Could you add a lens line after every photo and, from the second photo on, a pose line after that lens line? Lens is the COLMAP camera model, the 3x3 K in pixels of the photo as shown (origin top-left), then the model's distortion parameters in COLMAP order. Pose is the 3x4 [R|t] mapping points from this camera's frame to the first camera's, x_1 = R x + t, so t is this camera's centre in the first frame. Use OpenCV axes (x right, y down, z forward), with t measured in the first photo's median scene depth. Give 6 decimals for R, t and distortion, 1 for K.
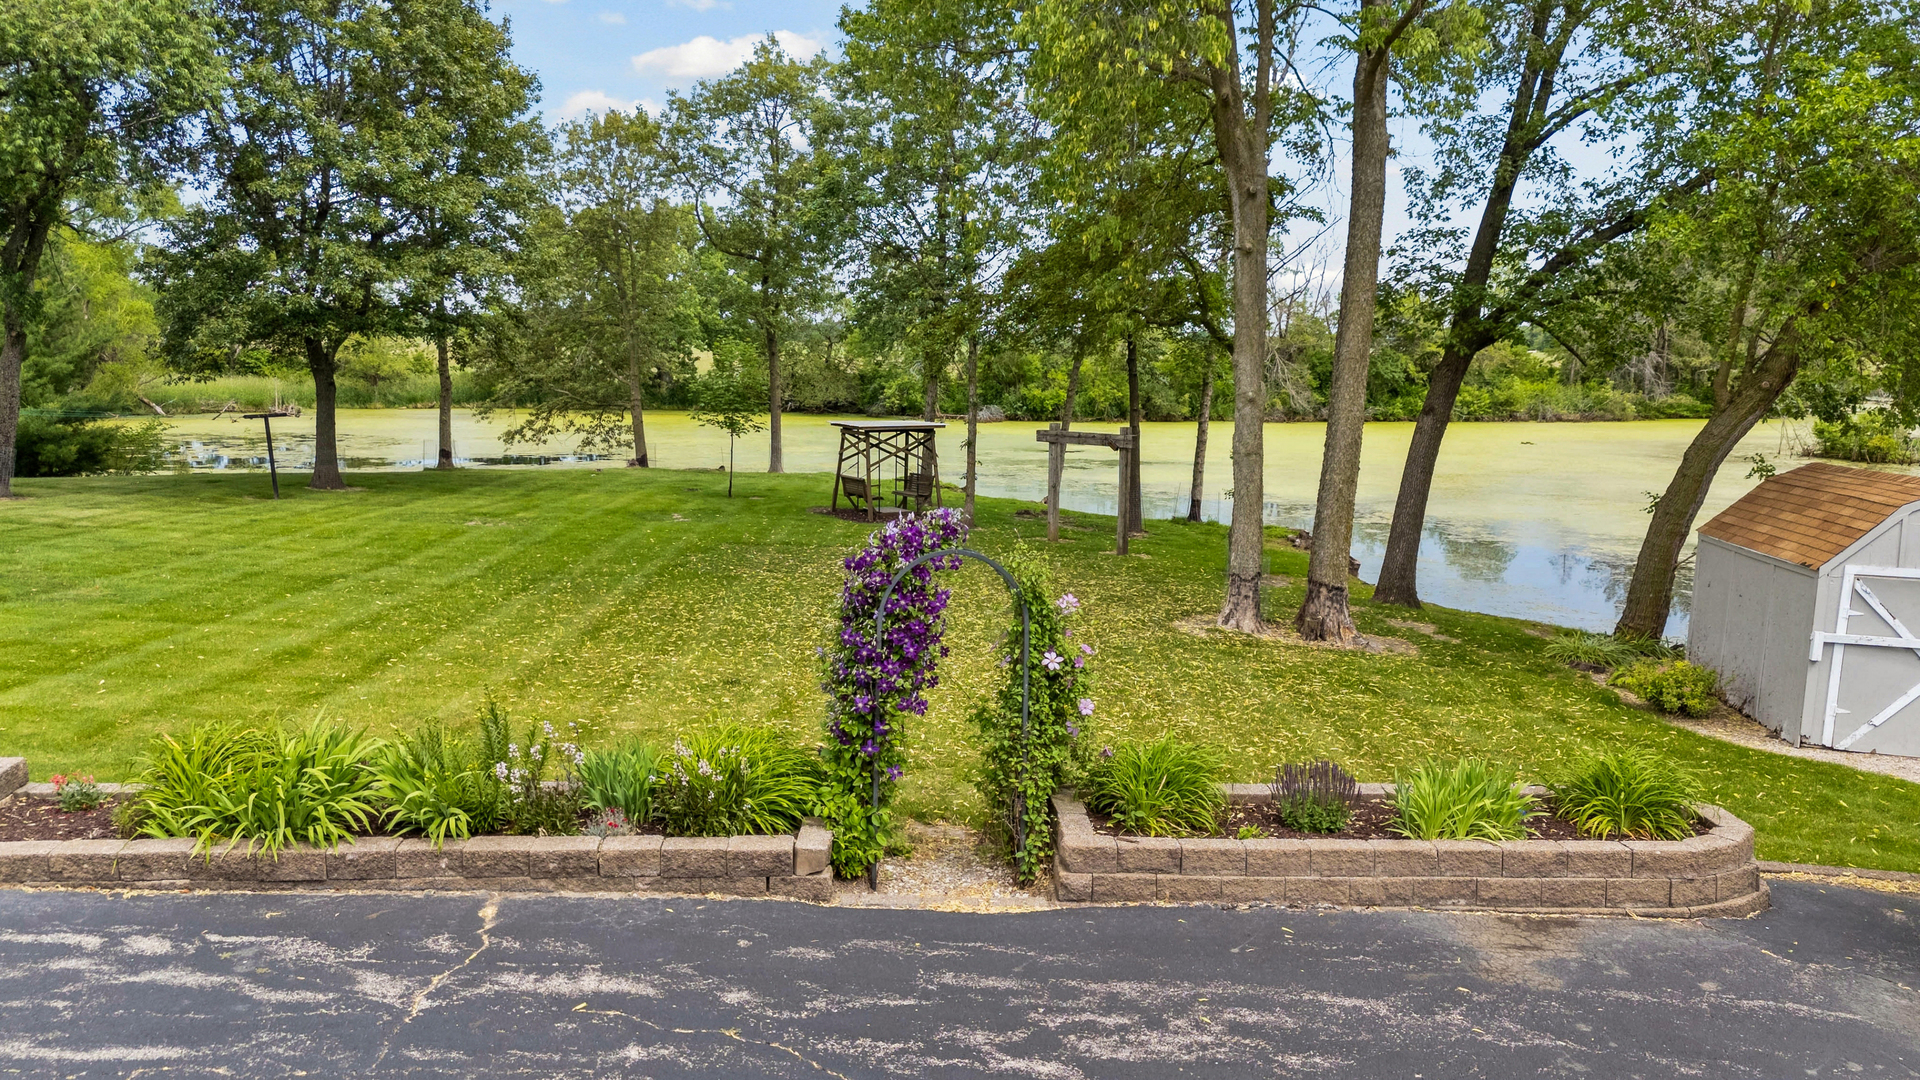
lens RADIAL K [[1403.8, 0, 957.0], [0, 1403.8, 530.3], [0, 0, 1]] dist [0.074244, -0.066188]
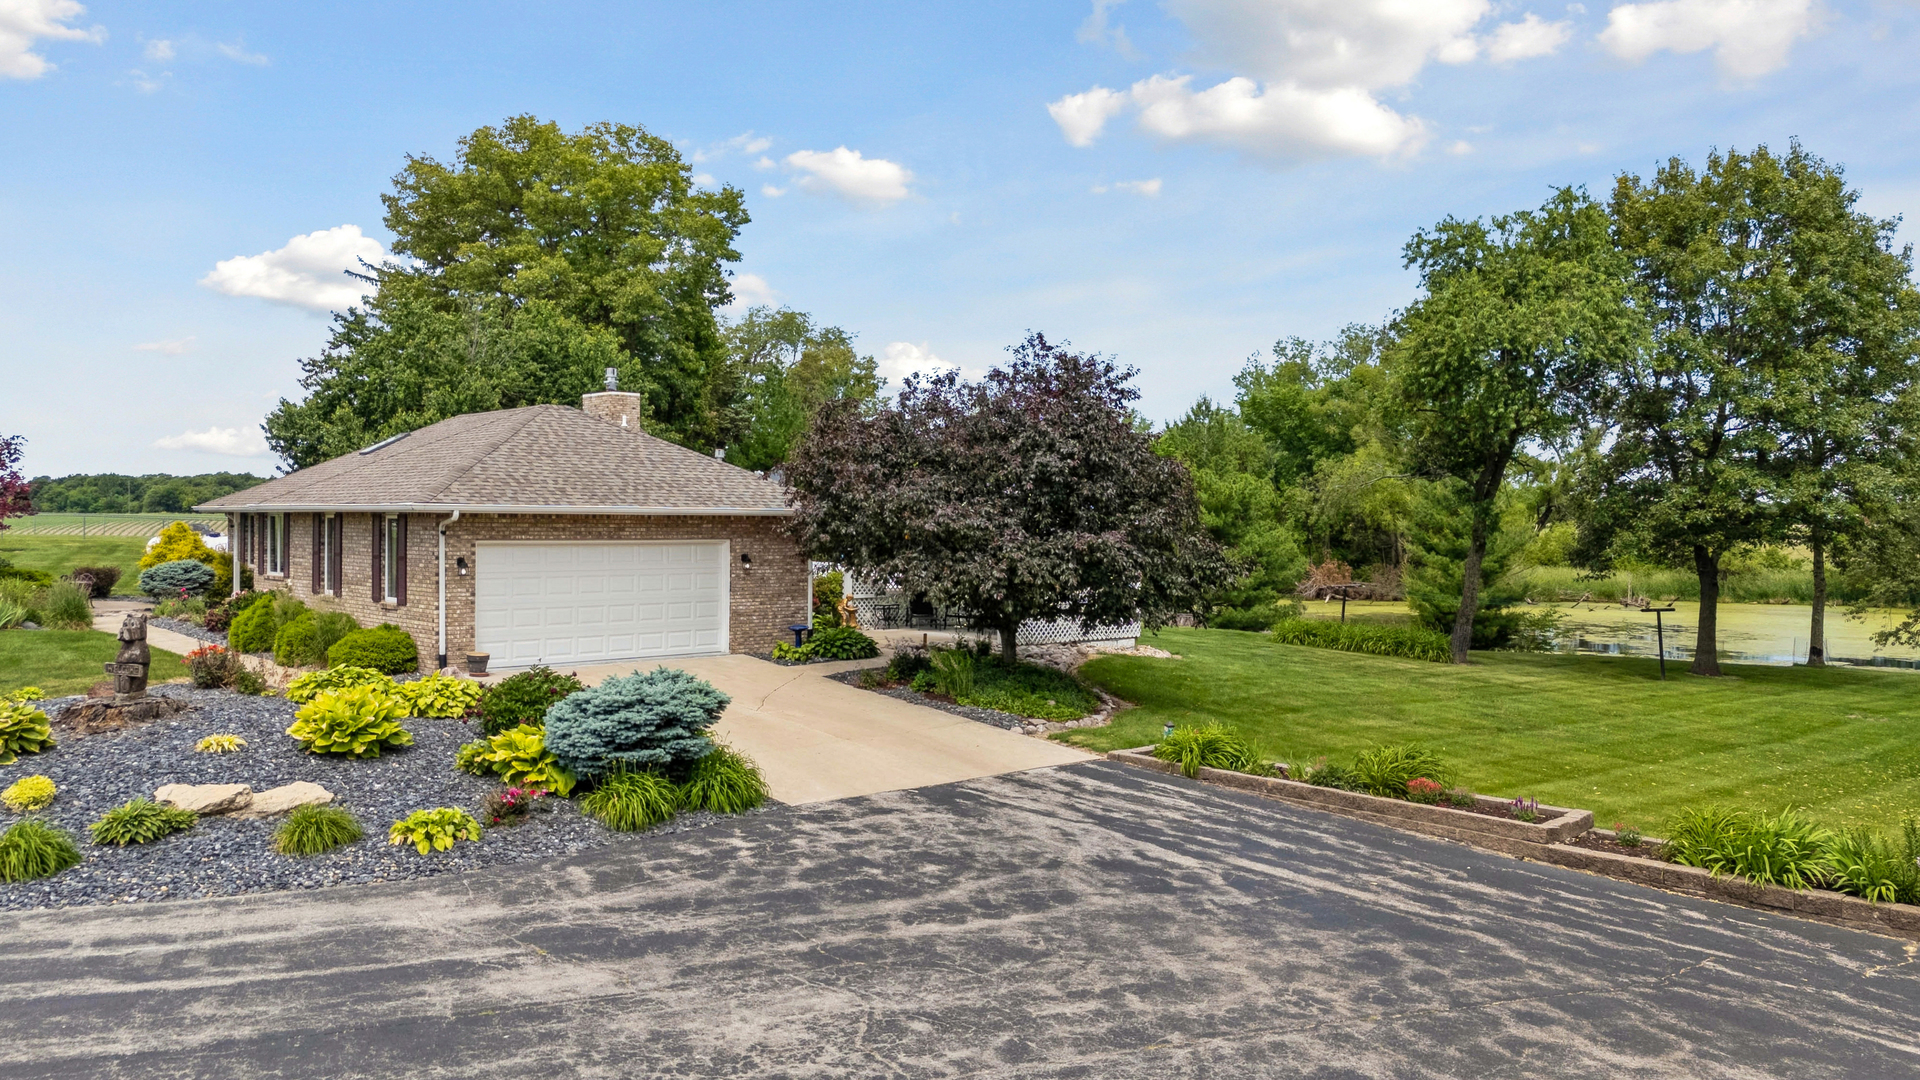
lens RADIAL K [[1403.8, 0, 957.0], [0, 1403.8, 530.3], [0, 0, 1]] dist [0.074244, -0.066188]
pose [[0.643452, -0.002025, -0.765483, 0.055233], [-0.098785, 0.991415, -0.085660, 0.014744], [0.759085, 0.130736, 0.637728, -0.235495]]
